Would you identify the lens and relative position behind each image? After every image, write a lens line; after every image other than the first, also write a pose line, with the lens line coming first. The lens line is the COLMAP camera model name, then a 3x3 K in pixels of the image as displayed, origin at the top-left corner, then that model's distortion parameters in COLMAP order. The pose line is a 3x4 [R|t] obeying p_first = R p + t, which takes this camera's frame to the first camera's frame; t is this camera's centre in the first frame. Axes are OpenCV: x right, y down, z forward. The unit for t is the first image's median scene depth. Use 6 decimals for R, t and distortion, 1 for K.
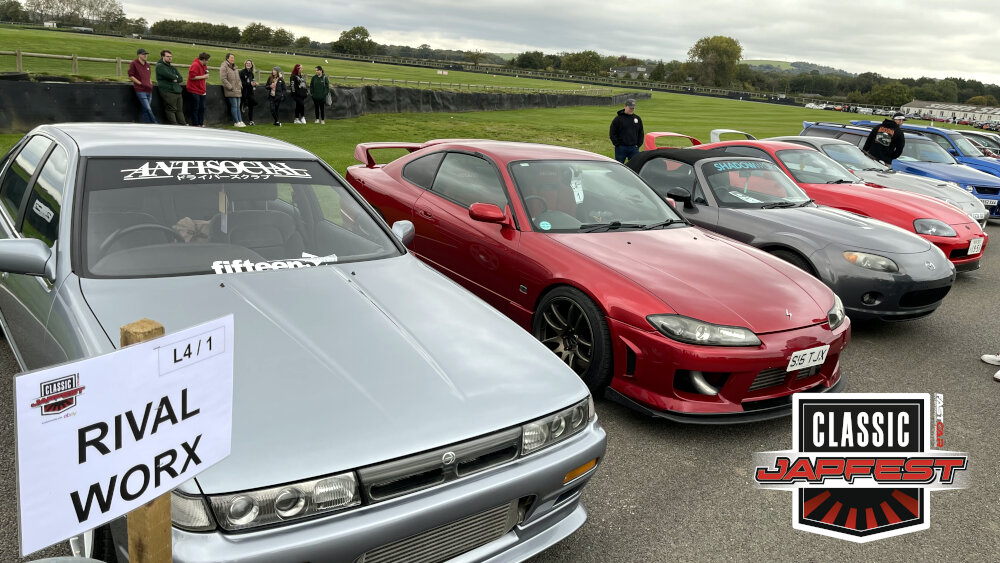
lens RADIAL K [[781.2, 0, 500.0], [0, 781.2, 281.5], [0, 0, 1]] dist [0.039180, -0.003007]
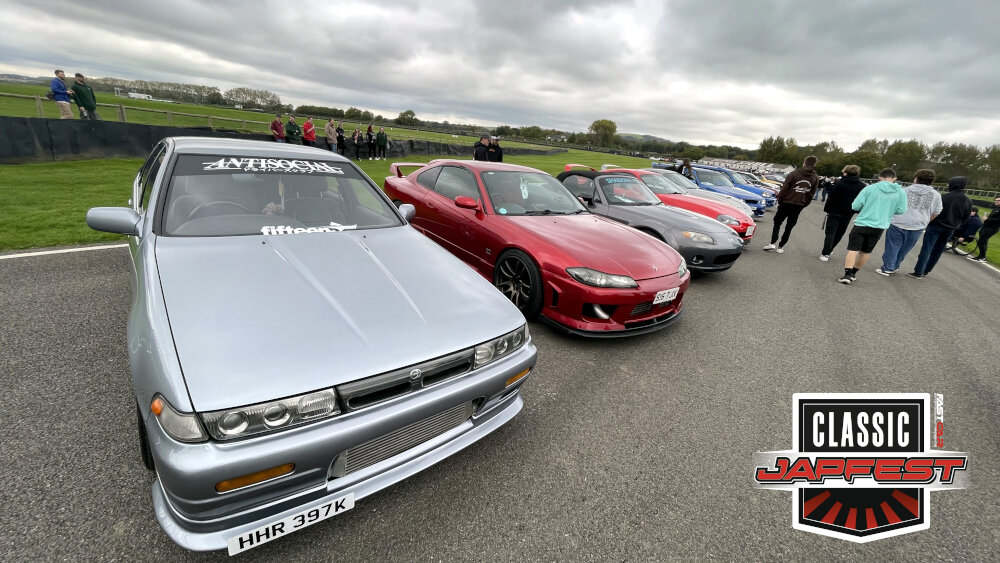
lens RADIAL K [[407.5, 0, 500.0], [0, 407.5, 281.5], [0, 0, 1]] dist [-0.001081, -0.000123]
pose [[0.999473, 0.006951, 0.031704, 0.029292], [-0.009246, 0.997302, 0.072825, 0.011638], [-0.031112, -0.073080, 0.996841, 0.181572]]
